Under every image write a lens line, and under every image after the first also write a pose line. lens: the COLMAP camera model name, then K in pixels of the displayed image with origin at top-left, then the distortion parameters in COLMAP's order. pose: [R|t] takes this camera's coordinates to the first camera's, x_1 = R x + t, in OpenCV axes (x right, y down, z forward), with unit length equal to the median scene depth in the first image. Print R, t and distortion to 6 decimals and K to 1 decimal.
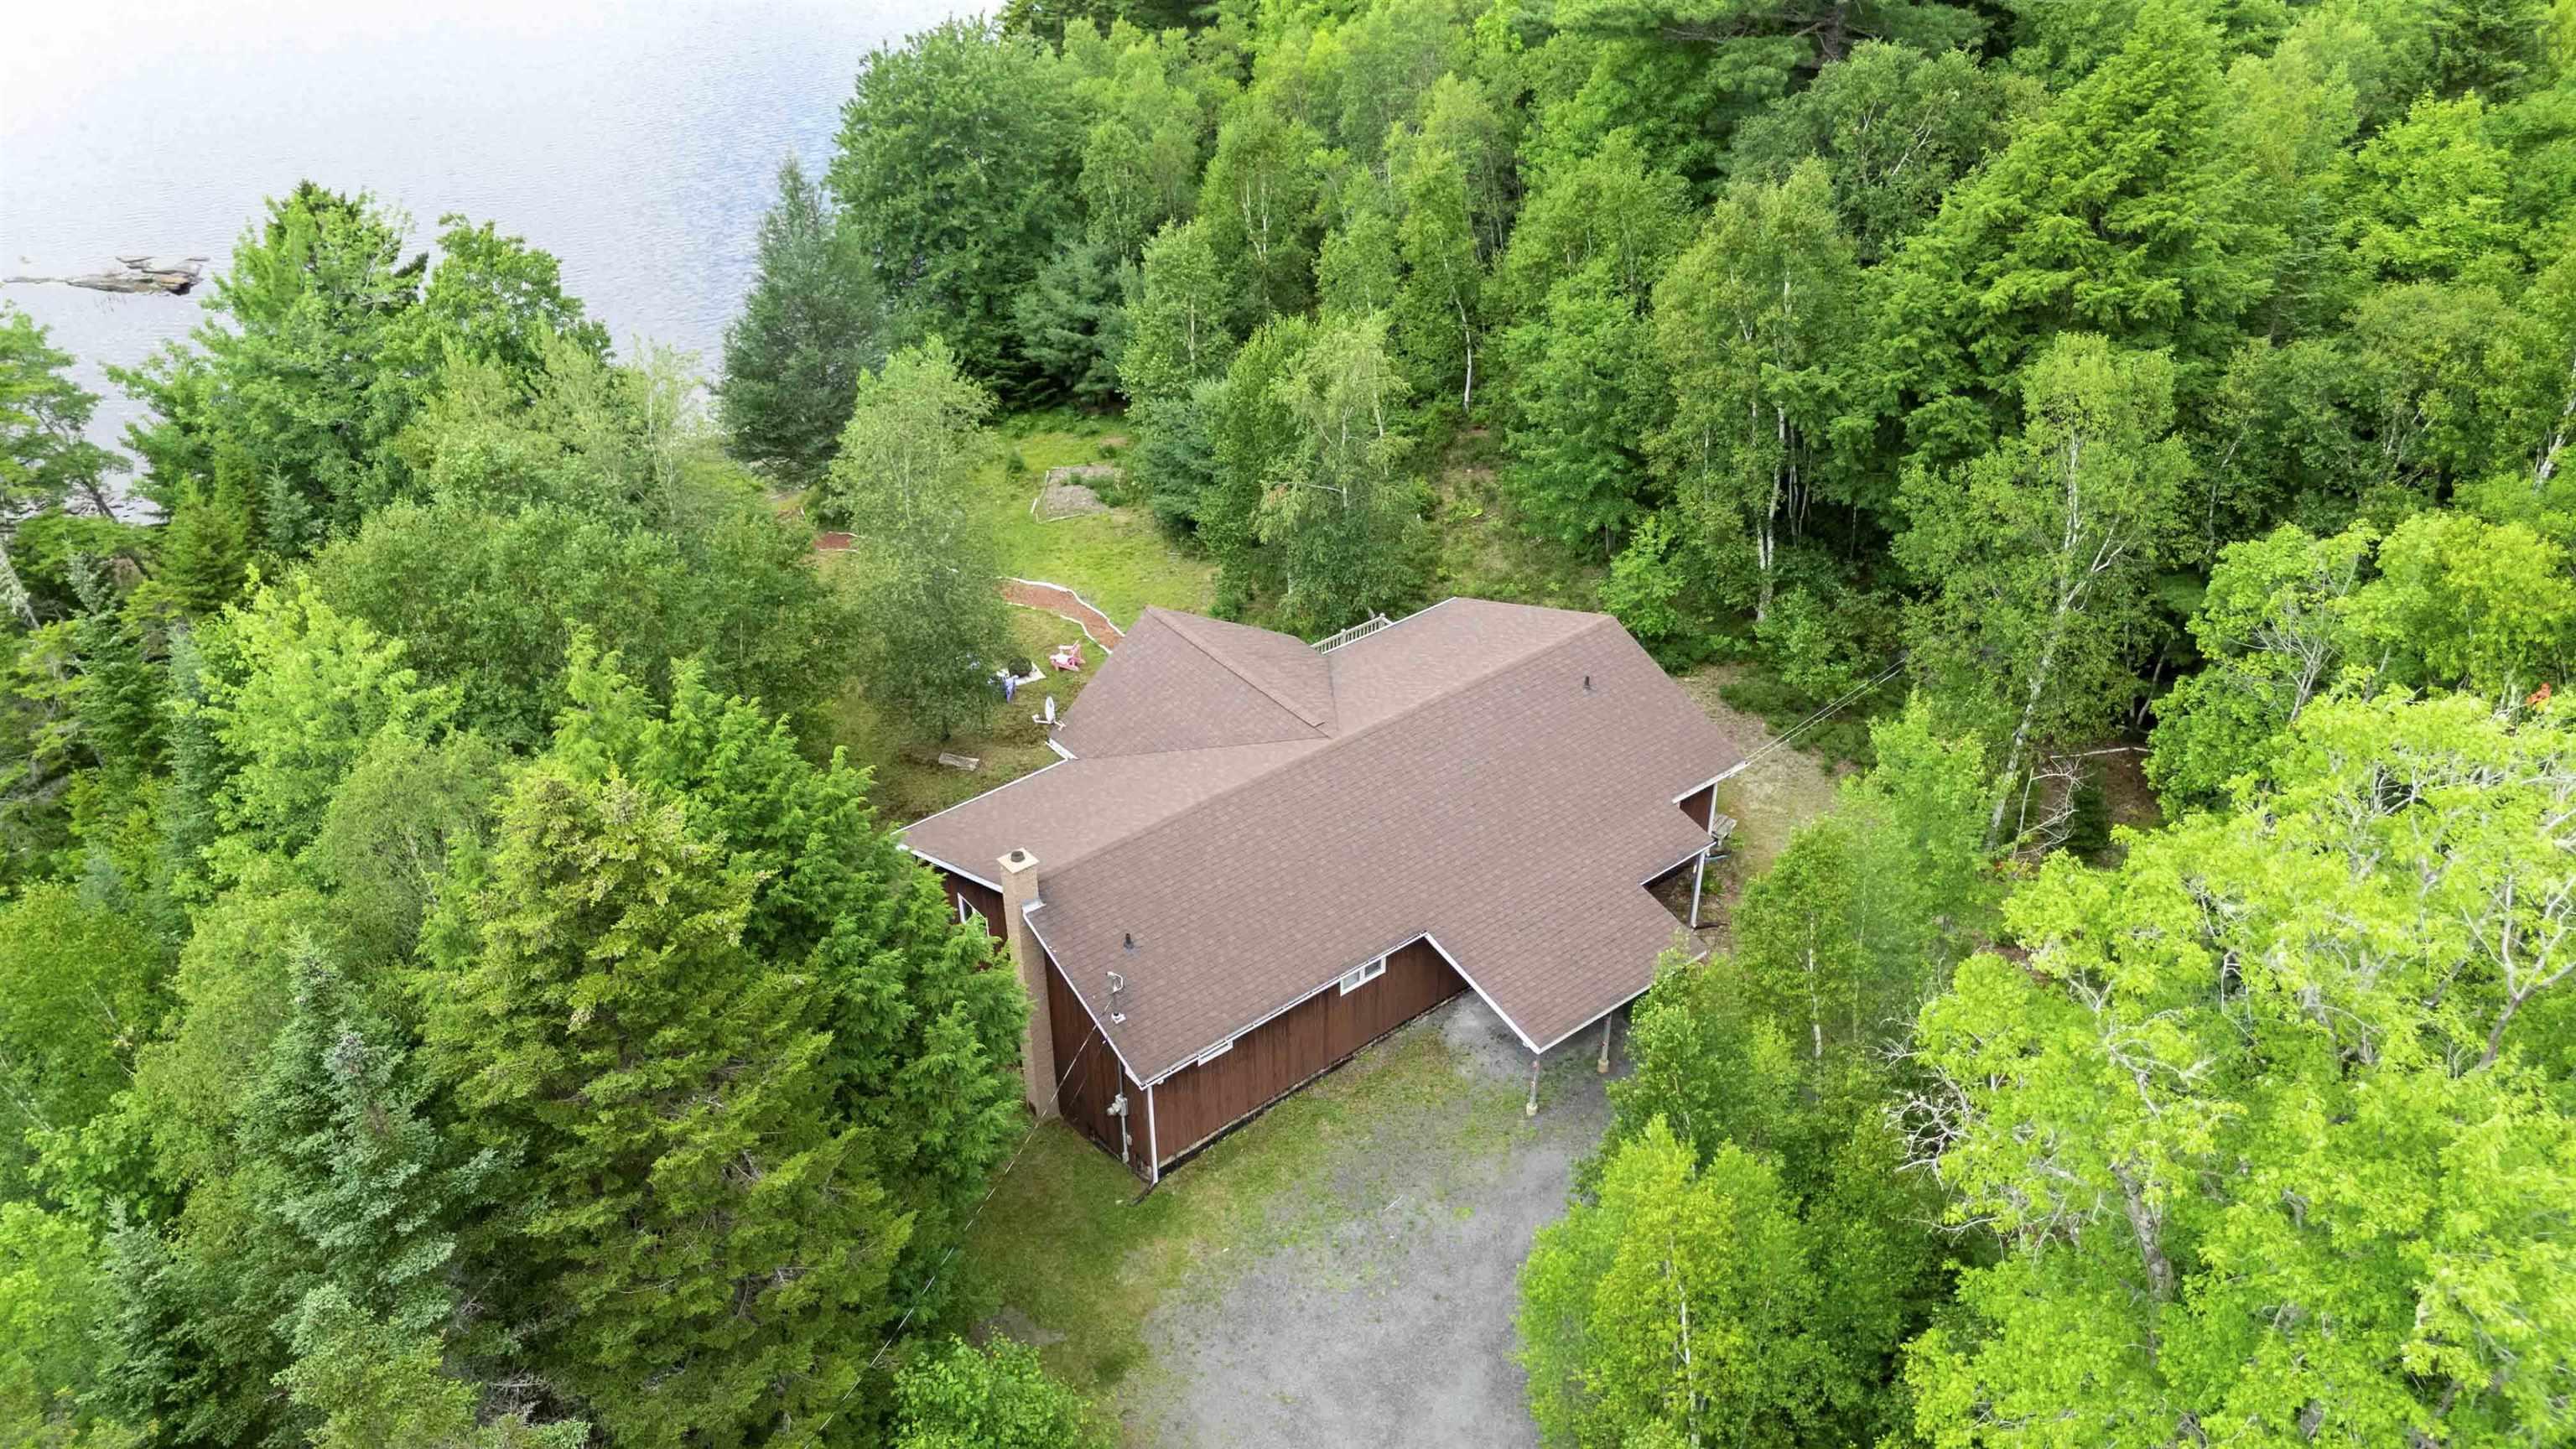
lens RADIAL K [[1920.4, 0, 1290.4], [0, 1920.4, 717.5], [0, 0, 1]] dist [0.104025, -0.116896]
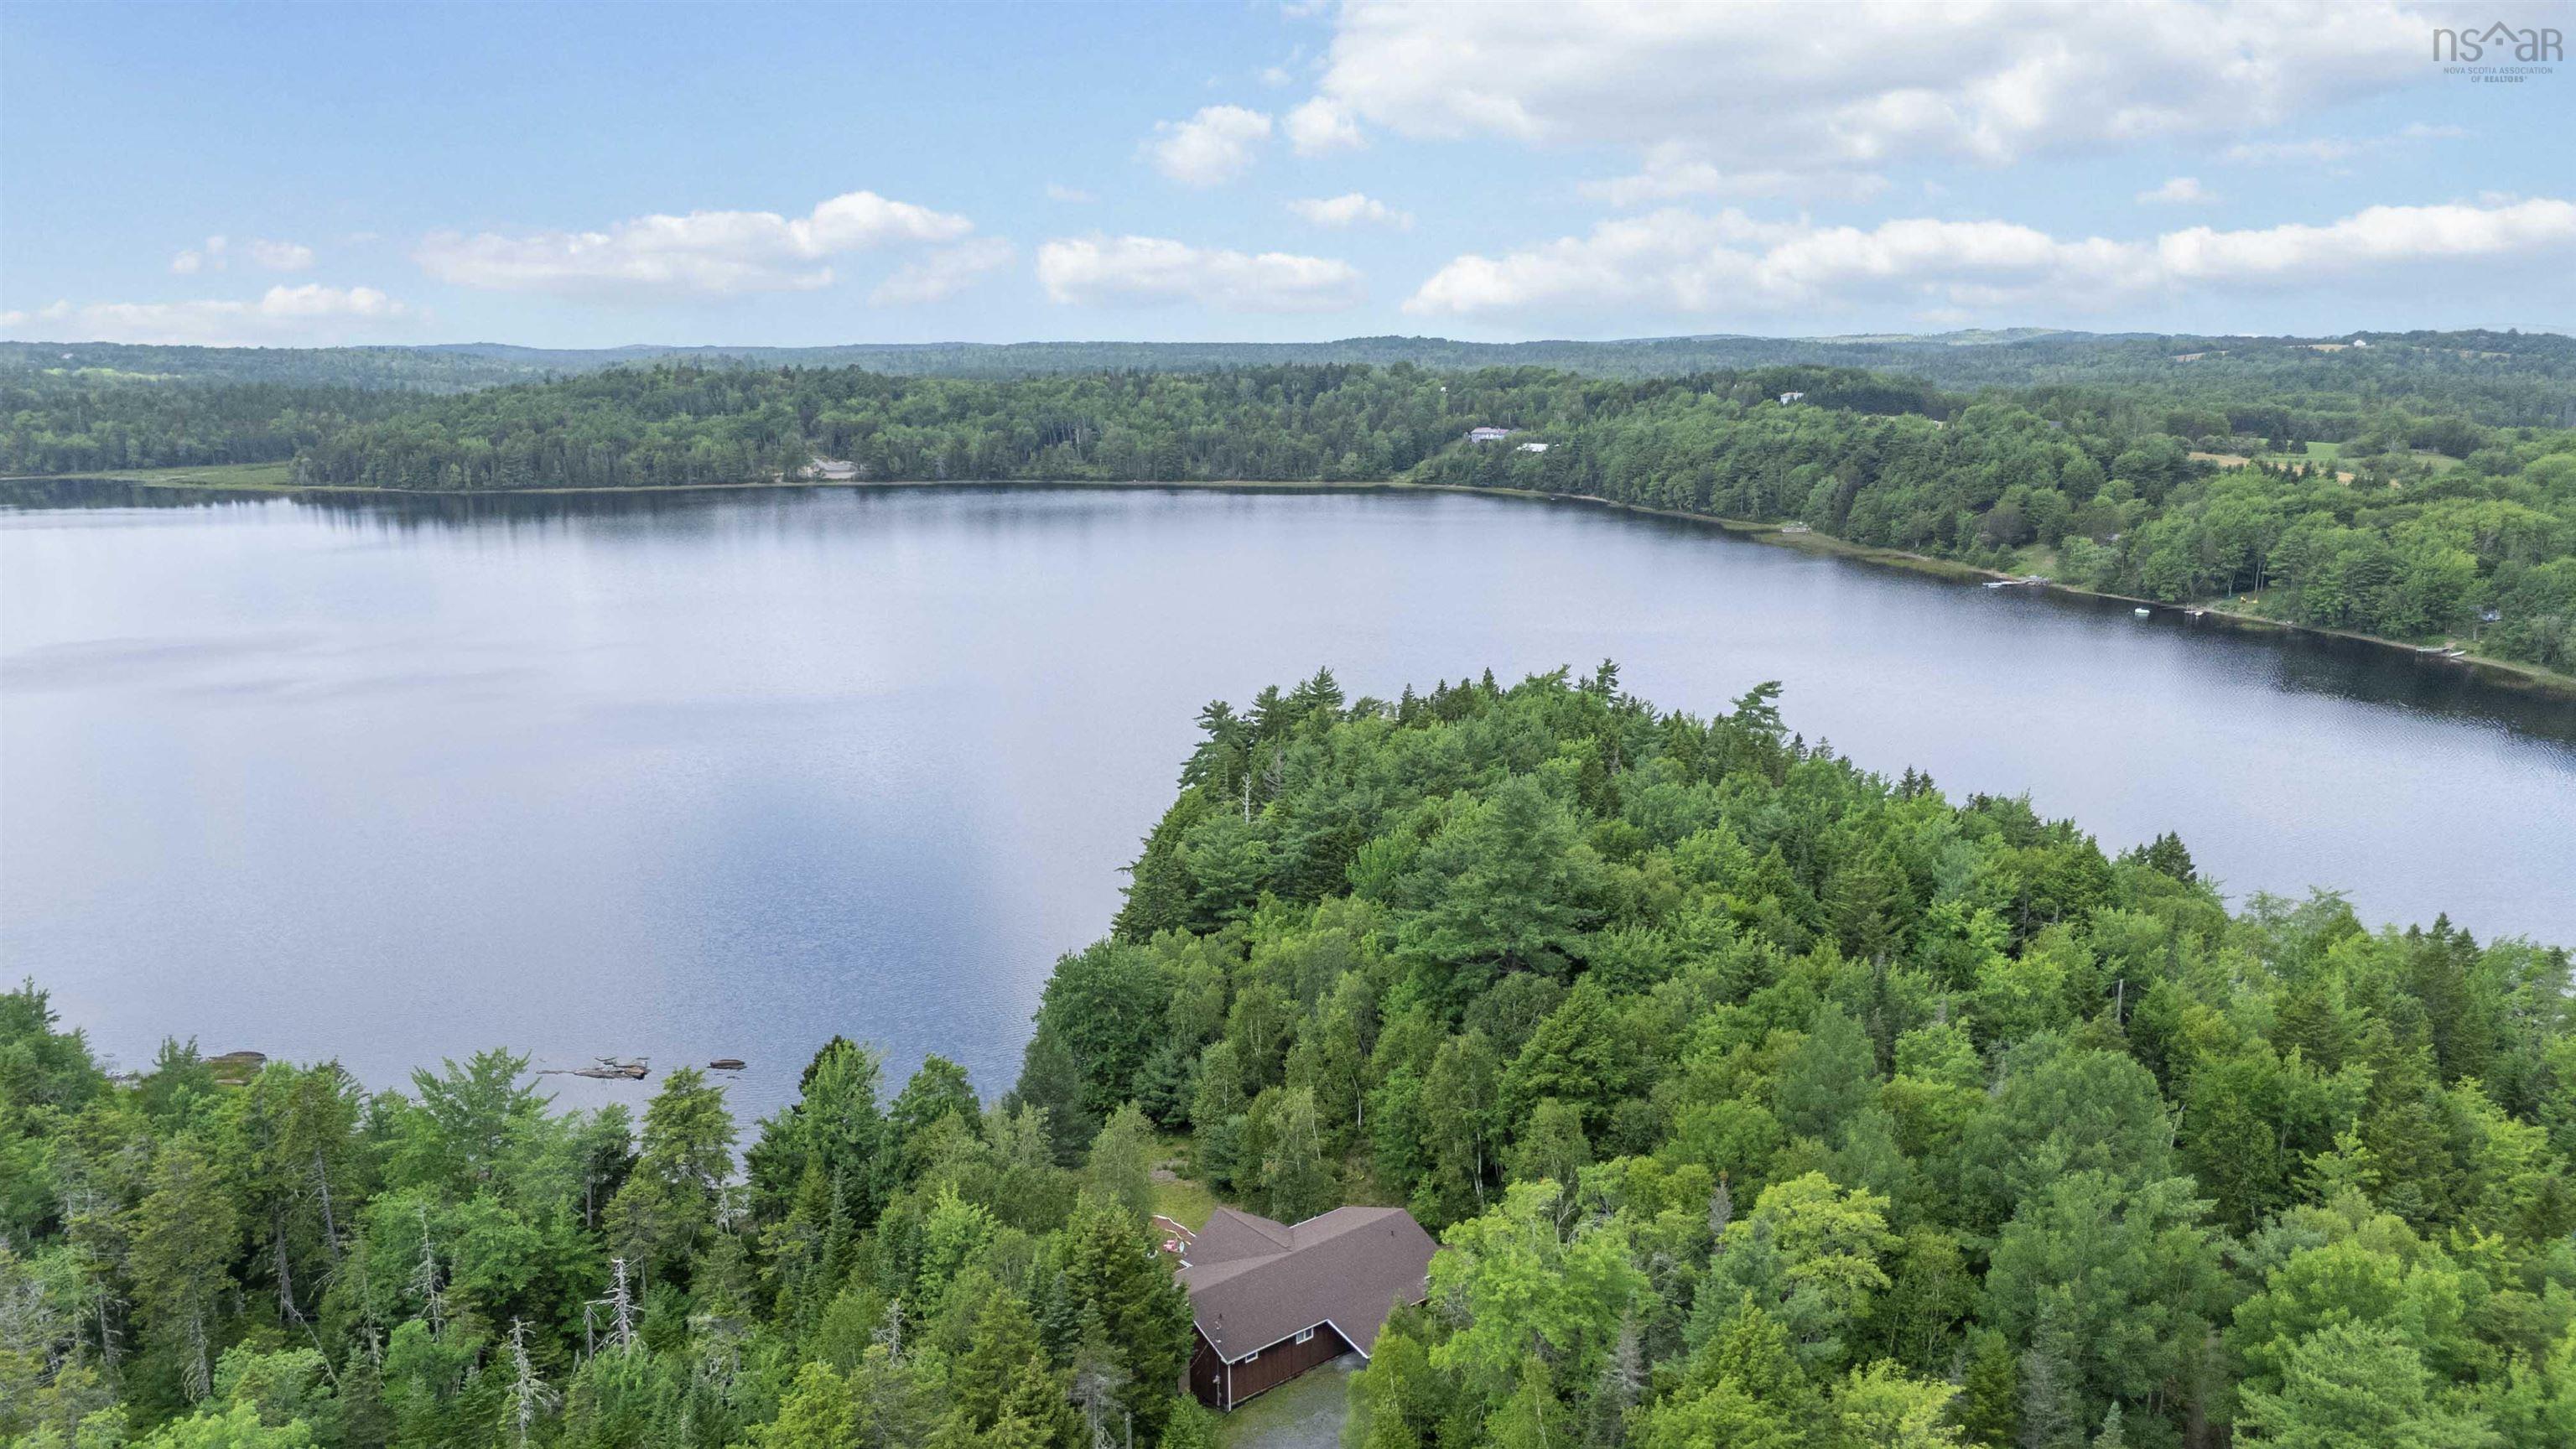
lens RADIAL K [[1920.4, 0, 1290.4], [0, 1920.4, 717.5], [0, 0, 1]] dist [0.104025, -0.116896]
pose [[0.999840, -0.006350, 0.016737, -0.014573], [0.012077, 0.929402, -0.368872, 0.212309], [-0.013213, 0.369015, 0.929330, -1.196339]]
